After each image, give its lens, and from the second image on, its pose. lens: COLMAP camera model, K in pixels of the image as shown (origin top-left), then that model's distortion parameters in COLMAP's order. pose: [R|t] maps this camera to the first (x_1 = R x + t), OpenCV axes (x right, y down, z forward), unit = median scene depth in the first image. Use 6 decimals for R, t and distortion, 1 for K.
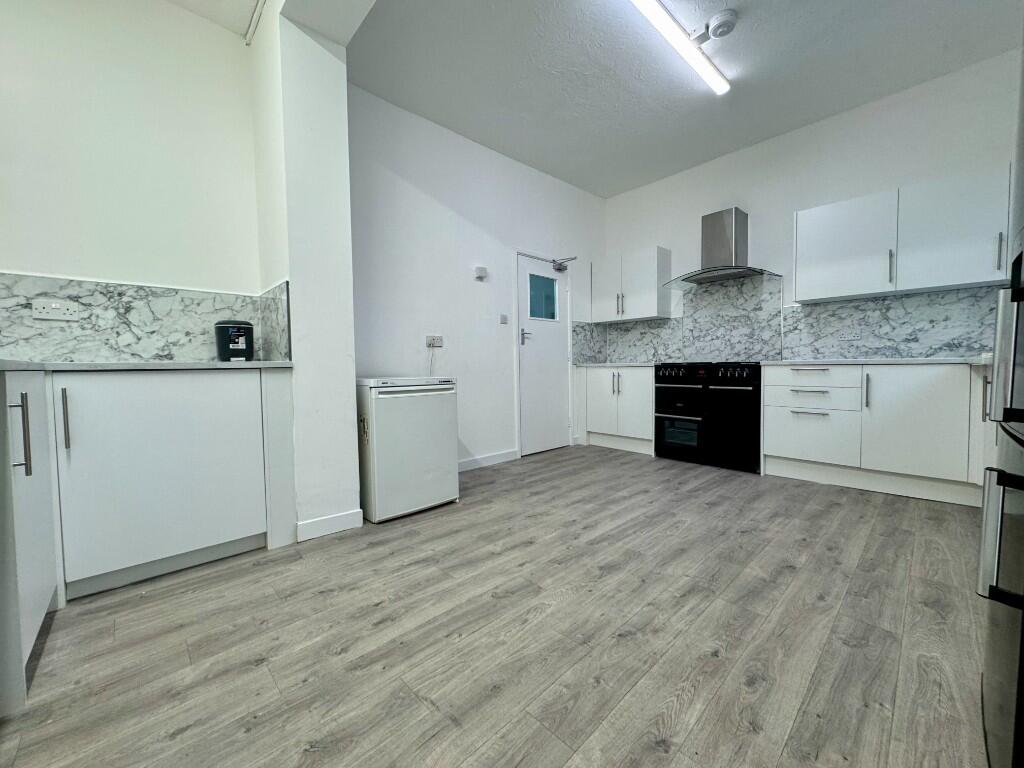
lens RADIAL K [[405.8, 0, 514.0], [0, 405.8, 382.2], [0, 0, 1]] dist [-0.003241, -0.000471]
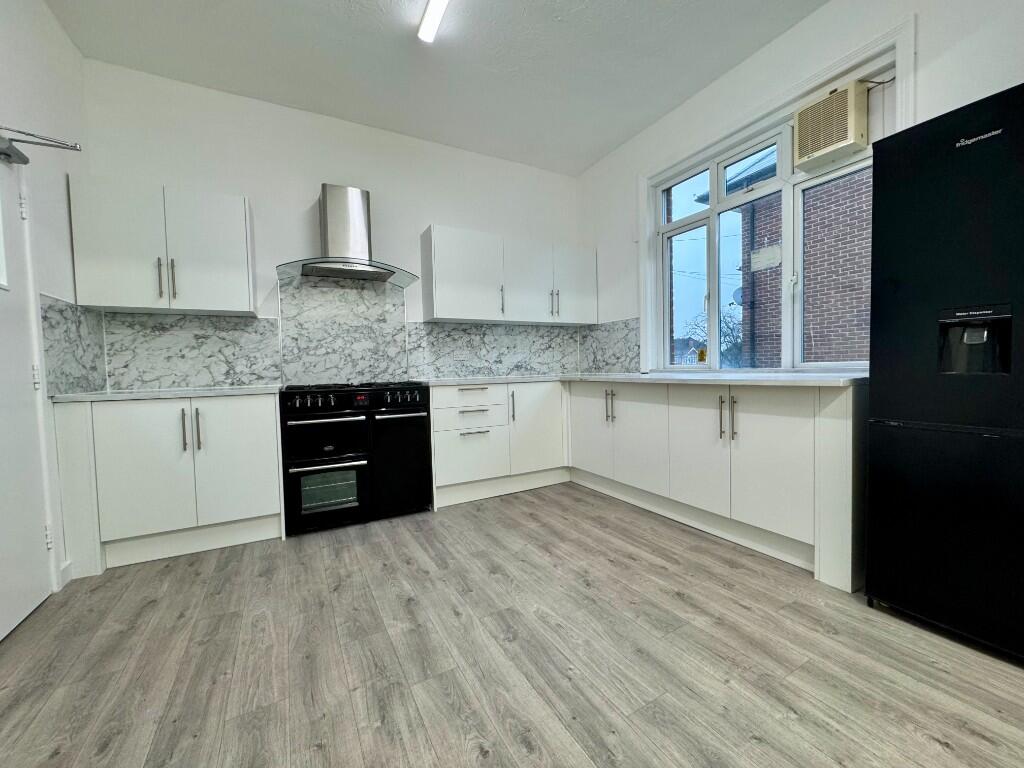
lens RADIAL K [[405.8, 0, 514.0], [0, 405.8, 382.2], [0, 0, 1]] dist [-0.003241, -0.000471]
pose [[0.252526, -0.026585, 0.967225, -0.160578], [0.060173, 0.998119, 0.011724, -0.042052], [-0.965717, 0.055240, 0.253651, 0.505755]]
